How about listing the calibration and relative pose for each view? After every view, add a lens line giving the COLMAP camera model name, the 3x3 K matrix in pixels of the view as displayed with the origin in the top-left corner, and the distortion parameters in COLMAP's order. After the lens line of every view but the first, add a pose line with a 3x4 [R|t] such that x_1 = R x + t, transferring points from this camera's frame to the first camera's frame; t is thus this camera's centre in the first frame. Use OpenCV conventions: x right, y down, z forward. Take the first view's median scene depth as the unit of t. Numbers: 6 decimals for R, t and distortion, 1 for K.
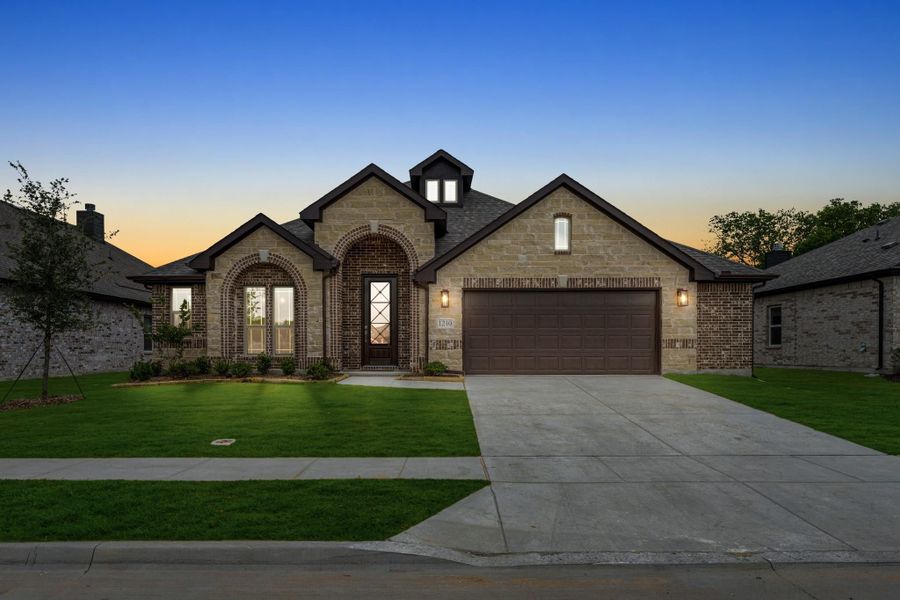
lens RADIAL K [[367.3, 0, 450.3], [0, 367.3, 302.5], [0, 0, 1]] dist [-0.000320, -0.000267]
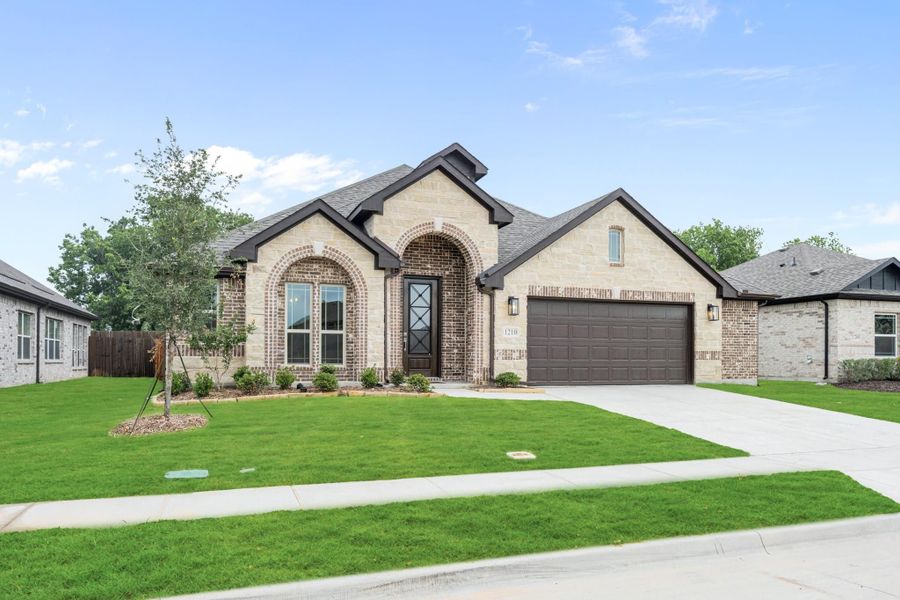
lens RADIAL K [[412.5, 0, 450.0], [0, 412.5, 300.0], [0, 0, 1]] dist [-0.003715, -0.000066]
pose [[0.972912, 0.038731, 0.227909, -0.401817], [-0.034874, 0.999173, -0.020927, 0.001819], [-0.228531, 0.012412, 0.973457, -0.004208]]
